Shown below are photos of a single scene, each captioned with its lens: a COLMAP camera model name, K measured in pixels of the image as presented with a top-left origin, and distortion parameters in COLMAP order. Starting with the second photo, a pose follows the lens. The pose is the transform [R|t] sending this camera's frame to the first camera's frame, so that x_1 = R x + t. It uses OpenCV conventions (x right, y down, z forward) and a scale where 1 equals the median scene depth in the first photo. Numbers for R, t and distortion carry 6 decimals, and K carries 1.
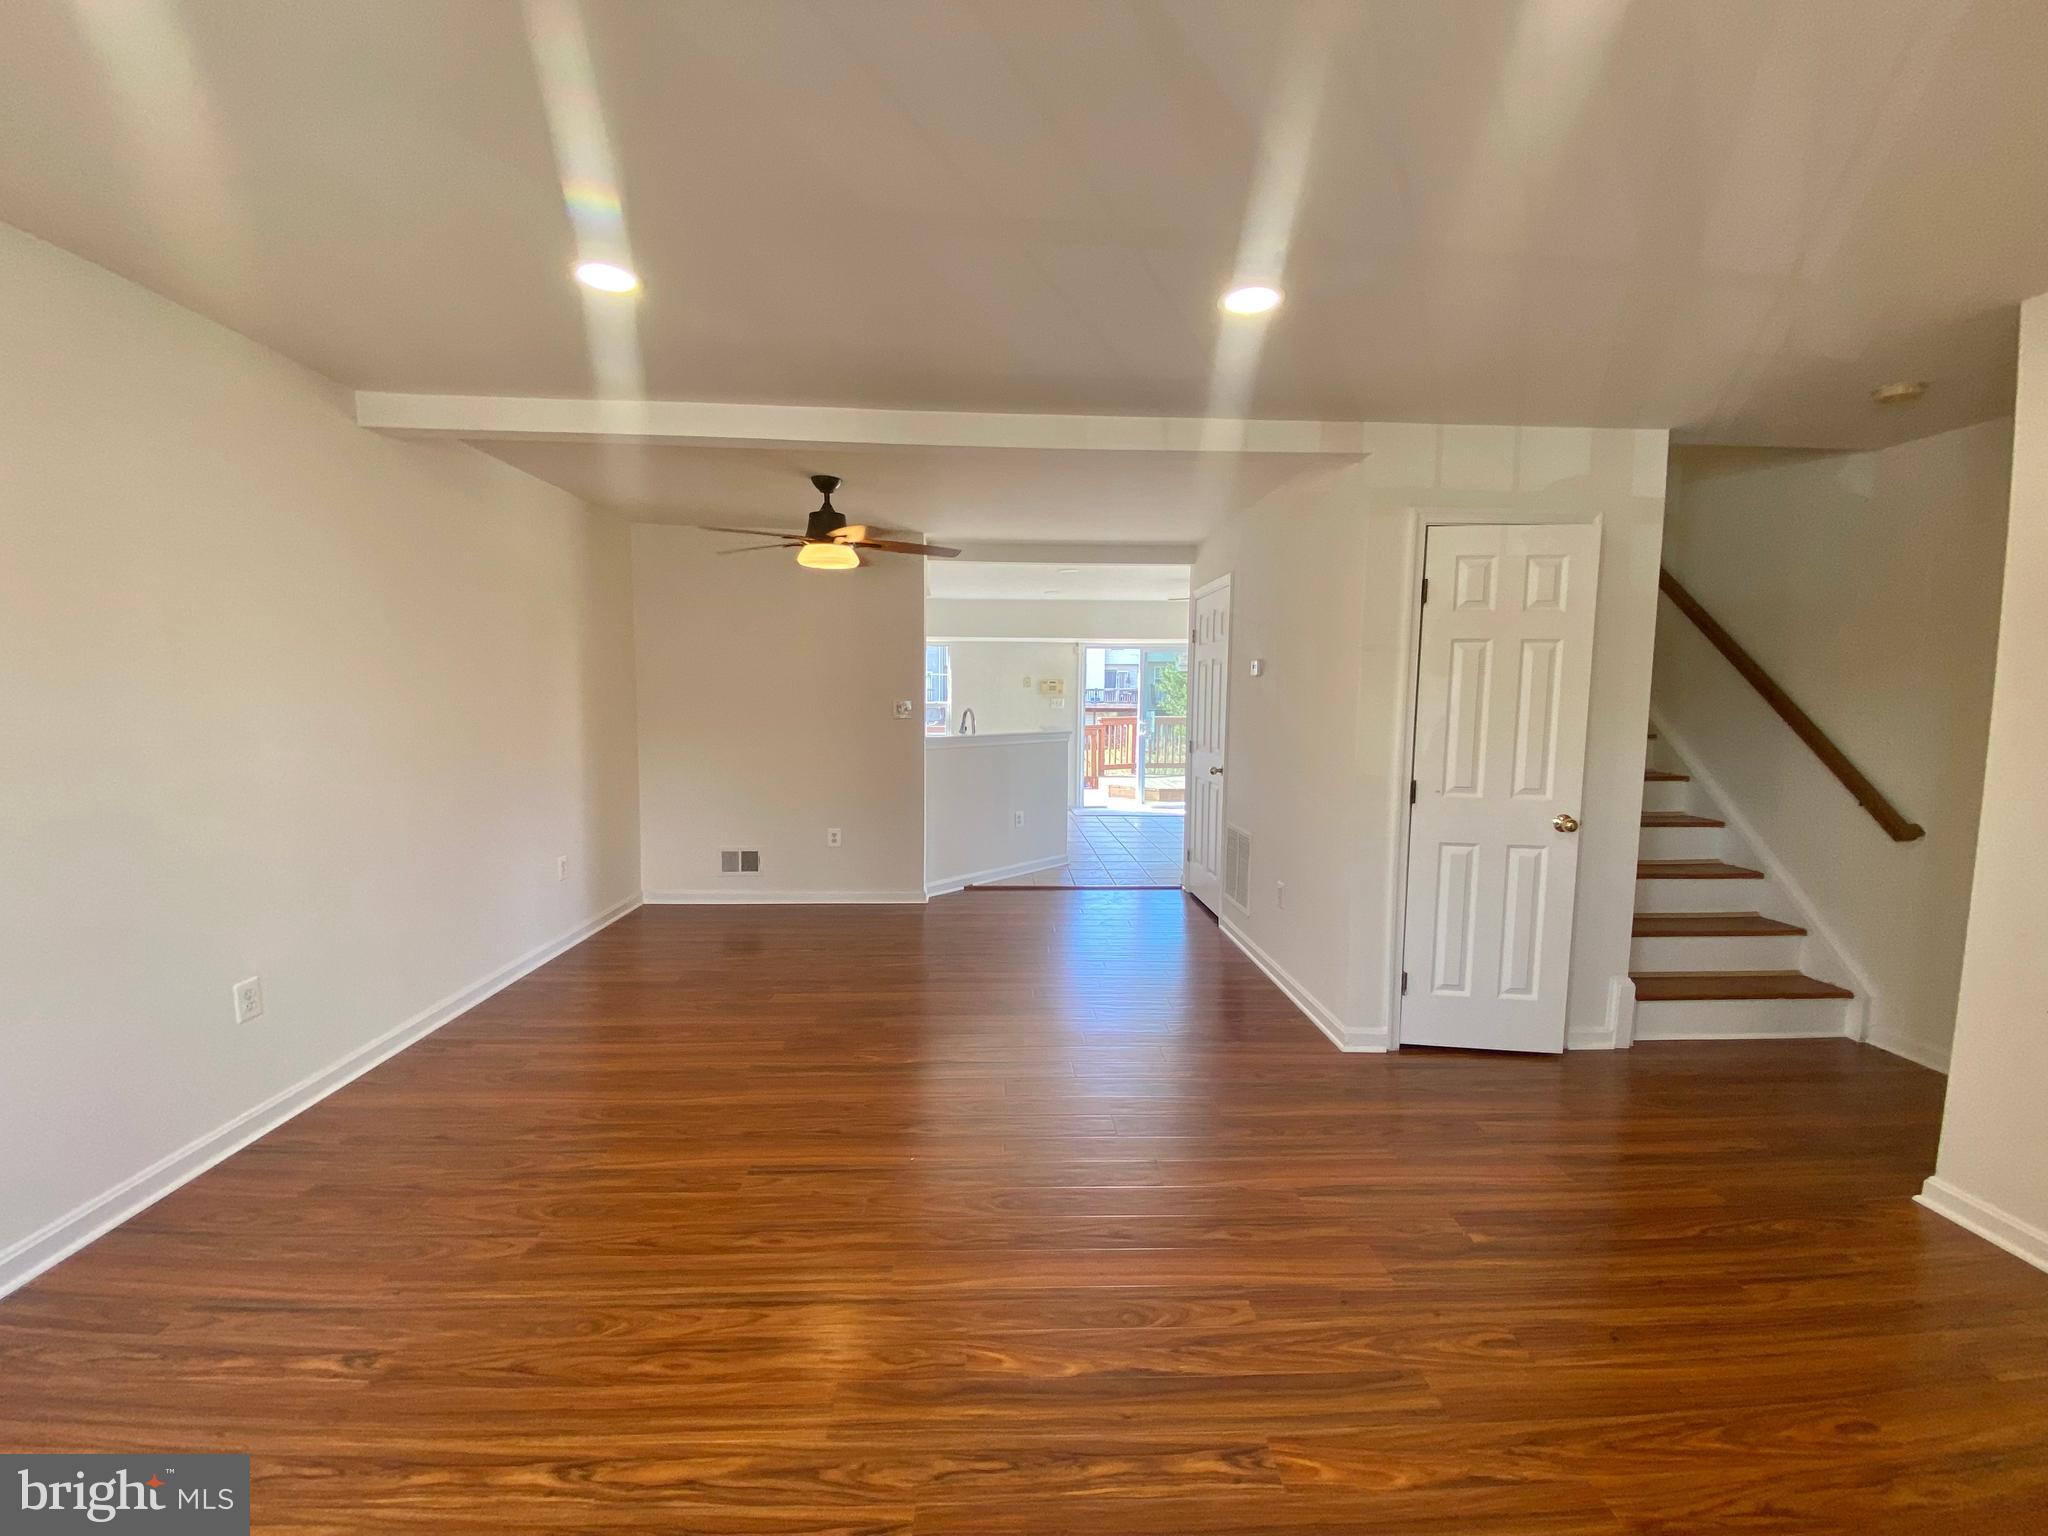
lens RADIAL K [[820.4, 0, 1024.0], [0, 820.4, 768.0], [0, 0, 1]] dist [0.024121, -0.018658]
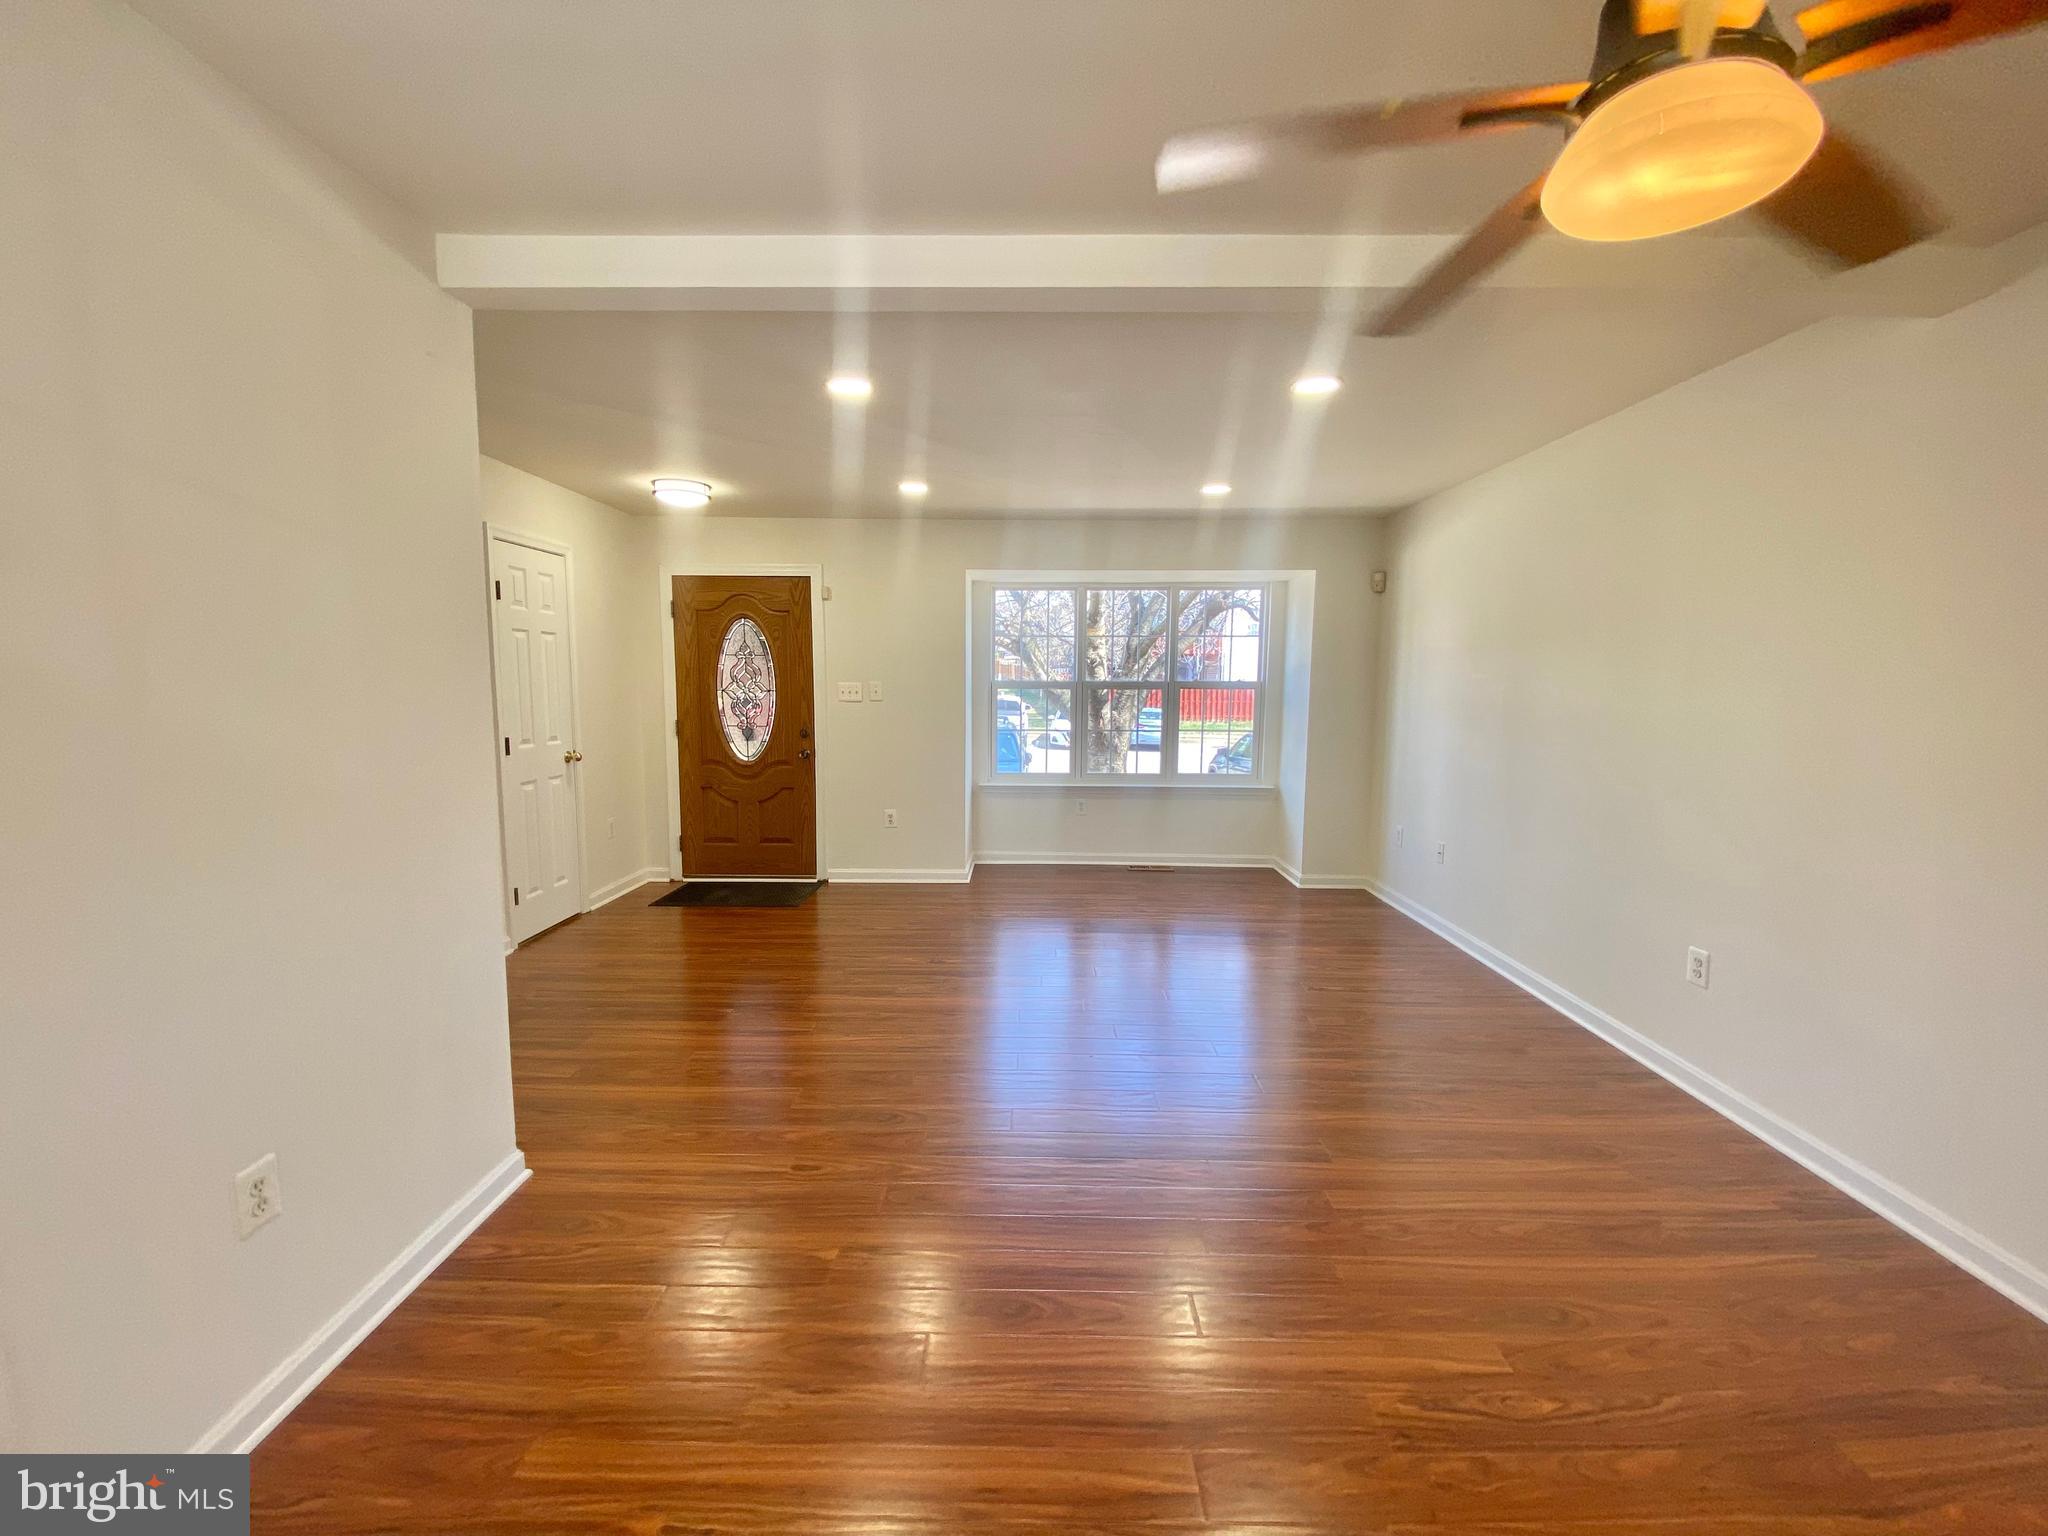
lens RADIAL K [[820.4, 0, 1024.0], [0, 820.4, 768.0], [0, 0, 1]] dist [0.024121, -0.018658]
pose [[-0.998428, -0.021673, 0.051691, -0.116631], [-0.011127, 0.980506, 0.196176, -0.252720], [-0.054935, 0.195292, -0.979205, 2.788745]]
